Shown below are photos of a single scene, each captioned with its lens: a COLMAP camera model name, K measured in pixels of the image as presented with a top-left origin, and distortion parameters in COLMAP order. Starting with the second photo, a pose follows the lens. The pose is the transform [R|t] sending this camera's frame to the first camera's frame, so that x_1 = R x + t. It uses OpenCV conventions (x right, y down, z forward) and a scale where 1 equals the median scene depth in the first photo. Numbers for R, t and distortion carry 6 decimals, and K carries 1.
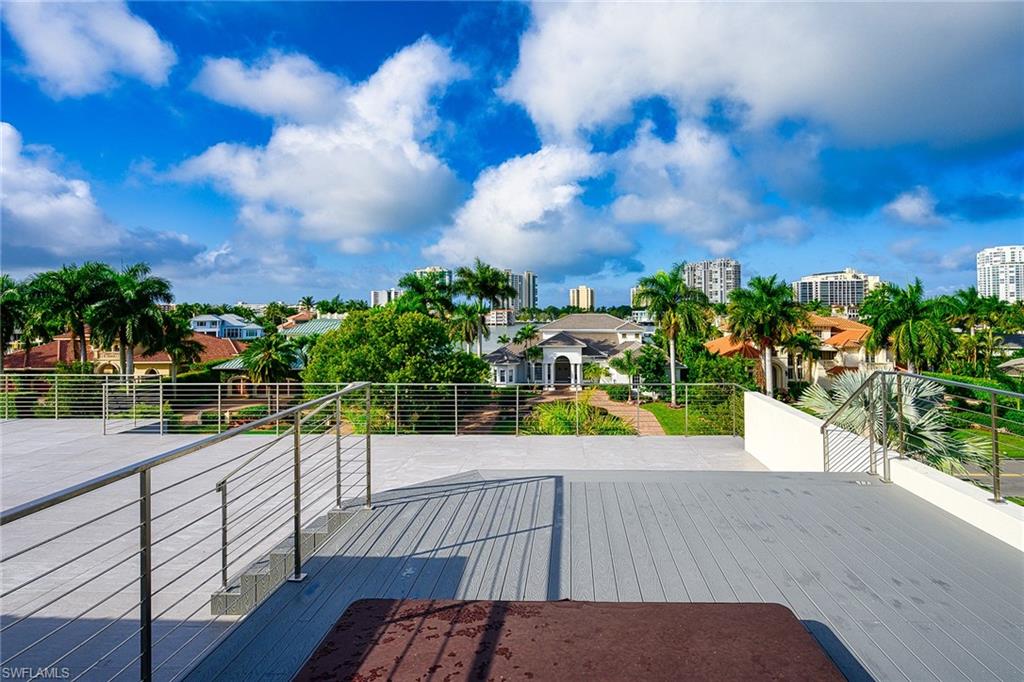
lens RADIAL K [[486.3, 0, 512.6], [0, 486.3, 275.1], [0, 0, 1]] dist [-0.004910, -0.000546]
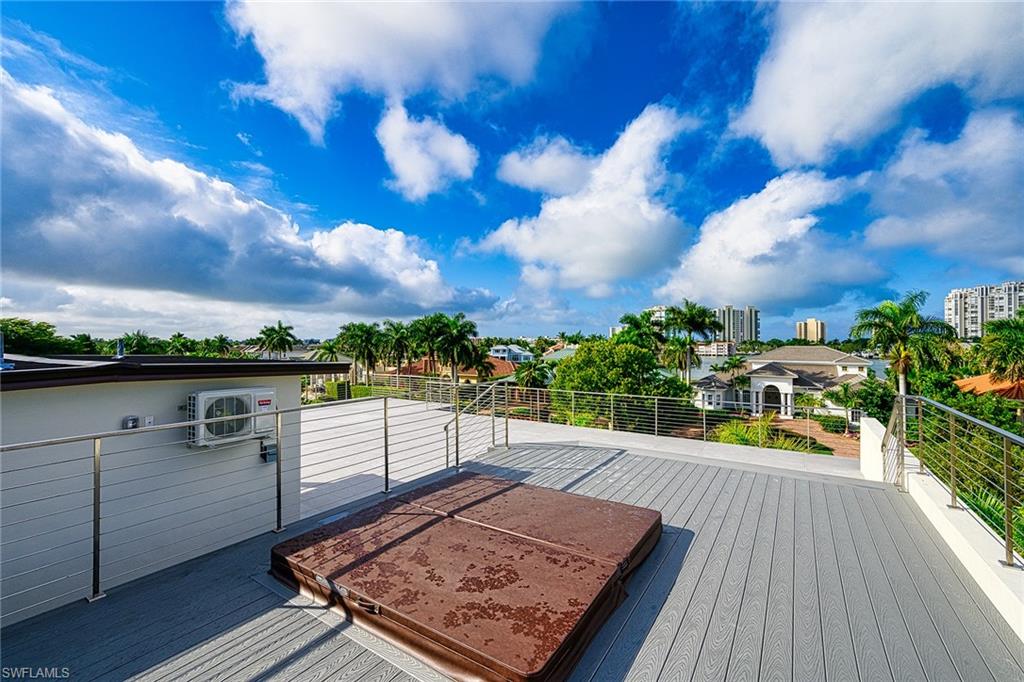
lens RADIAL K [[433.4, 0, 512.0], [0, 433.4, 341.0], [0, 0, 1]] dist [0.001221, 0.000047]
pose [[0.846683, 0.001005, -0.532097, 0.097145], [0.035821, 0.997622, 0.058883, -0.006205], [0.530891, -0.068915, 0.844633, -0.082157]]
